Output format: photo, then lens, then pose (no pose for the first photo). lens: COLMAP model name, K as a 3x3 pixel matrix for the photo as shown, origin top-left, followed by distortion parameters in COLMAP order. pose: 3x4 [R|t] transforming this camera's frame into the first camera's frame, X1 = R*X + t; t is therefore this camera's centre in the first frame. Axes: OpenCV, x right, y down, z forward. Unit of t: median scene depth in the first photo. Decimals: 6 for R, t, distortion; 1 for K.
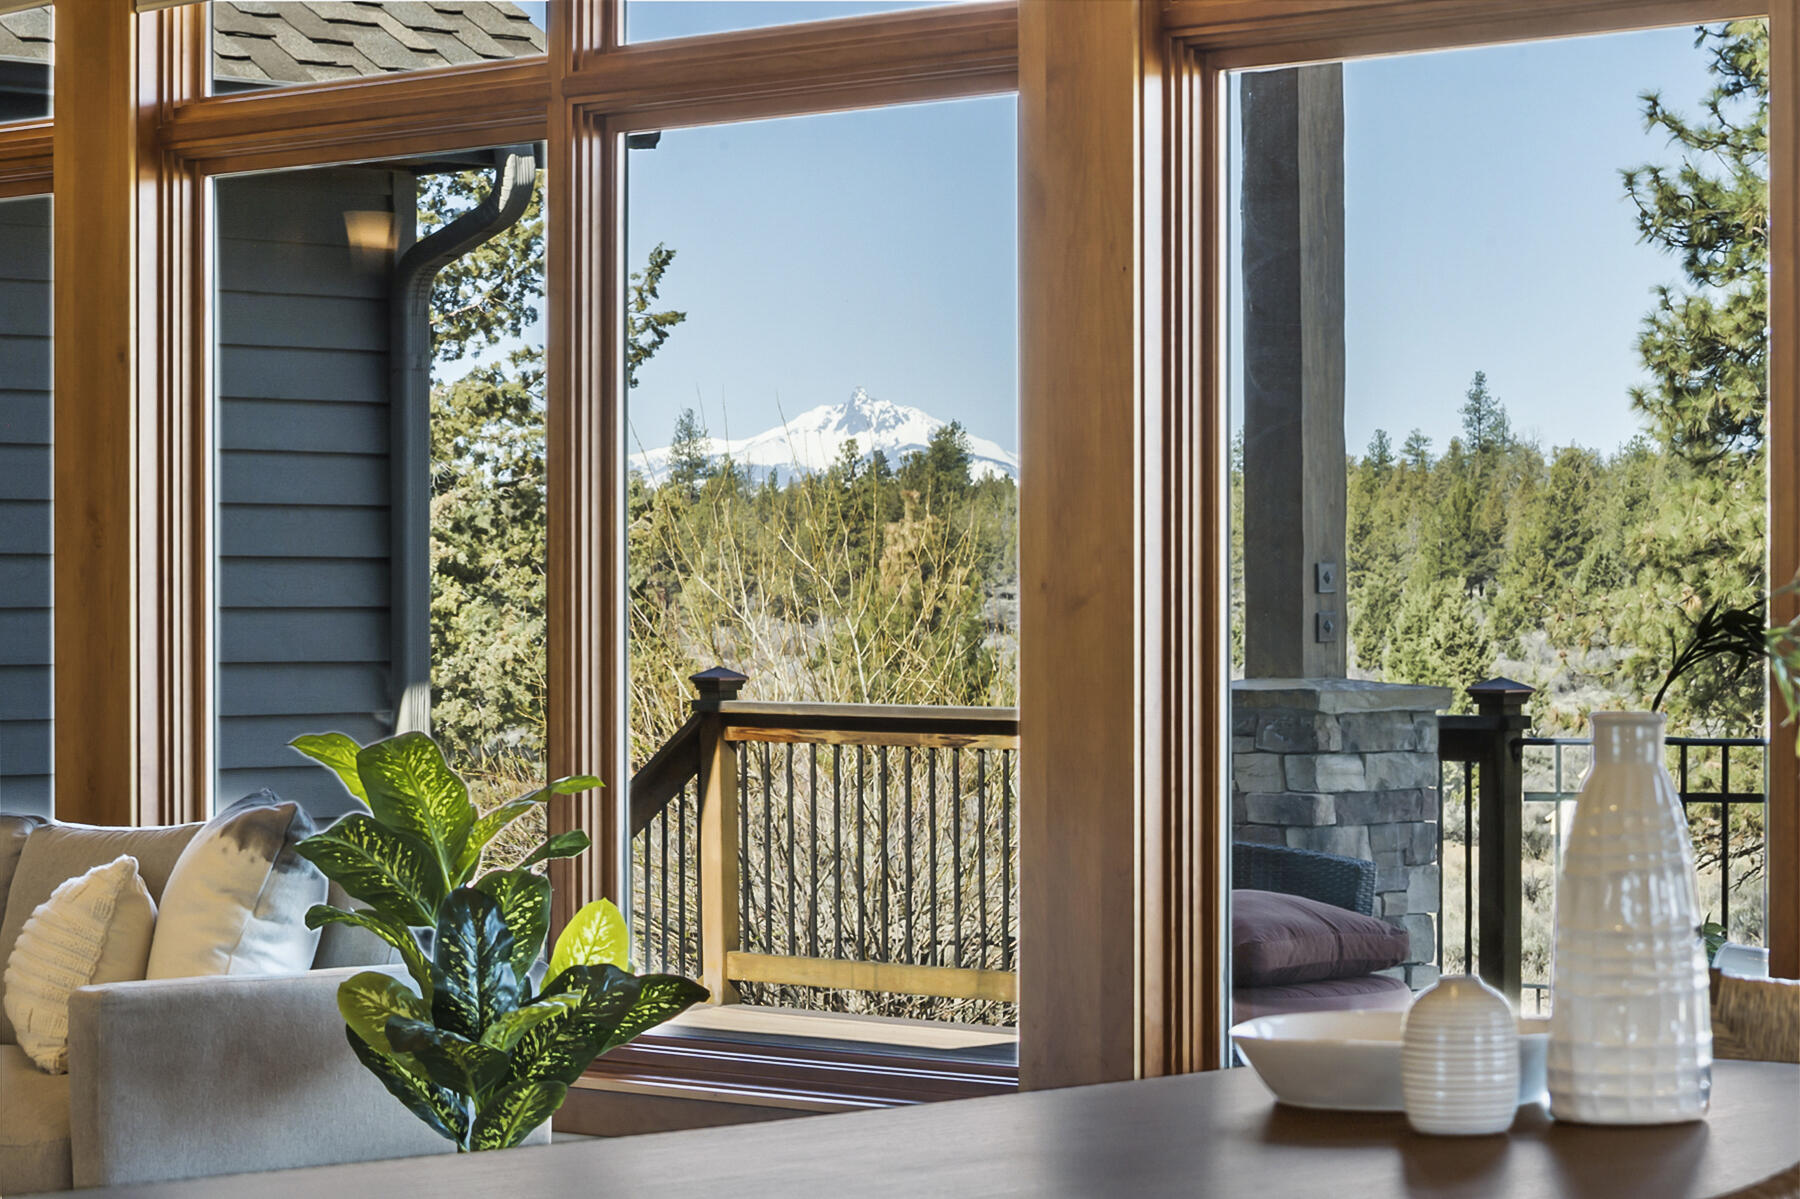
lens RADIAL K [[5136.8, 0, 900.0], [0, 5136.8, 599.5], [0, 0, 1]] dist [-0.096322, -0.583266]
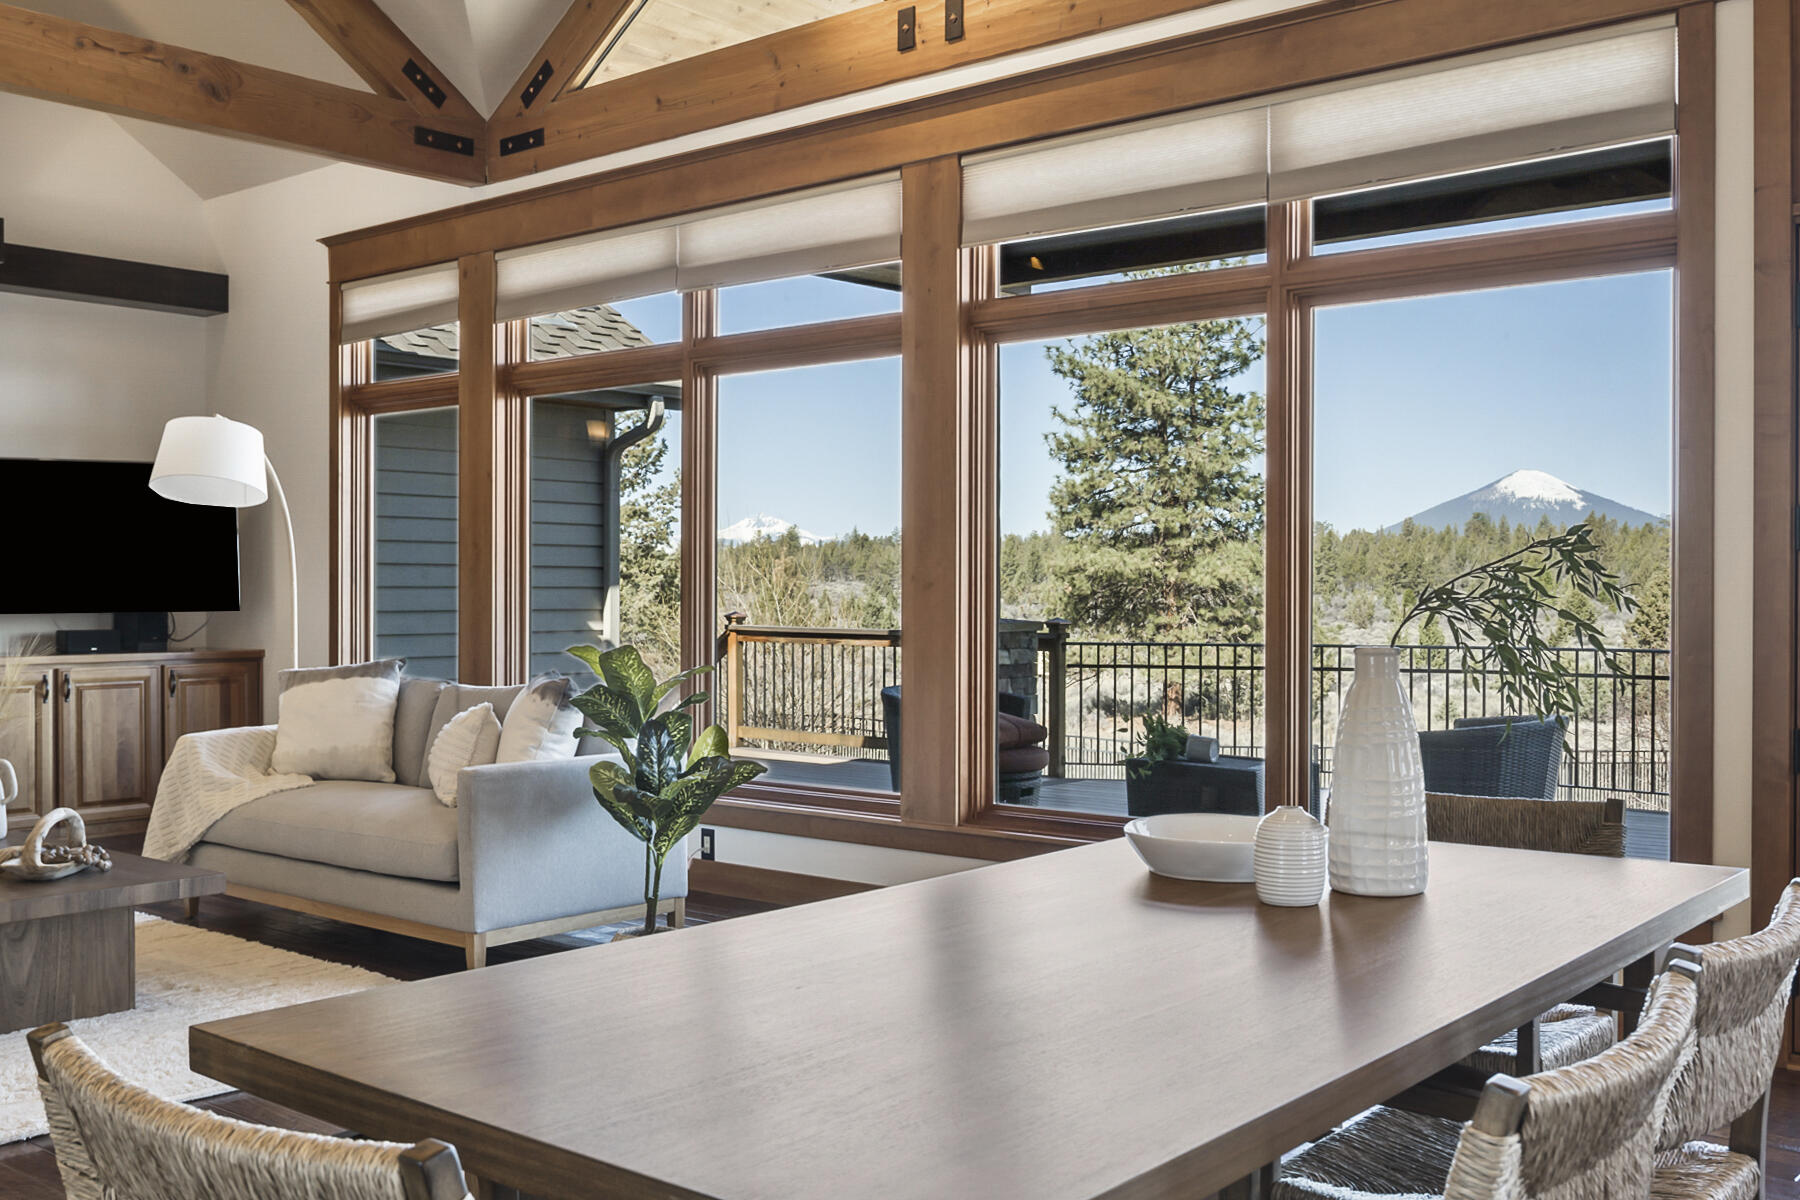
lens RADIAL K [[1761.8, 0, 900.0], [0, 1761.8, 600.0], [0, 0, 1]] dist [-0.005750, -0.008665]
pose [[0.997298, 0.004319, 0.073336, -0.033135], [-0.004849, 0.999963, 0.007059, 0.001715], [-0.073303, -0.007396, 0.997282, 0.252394]]
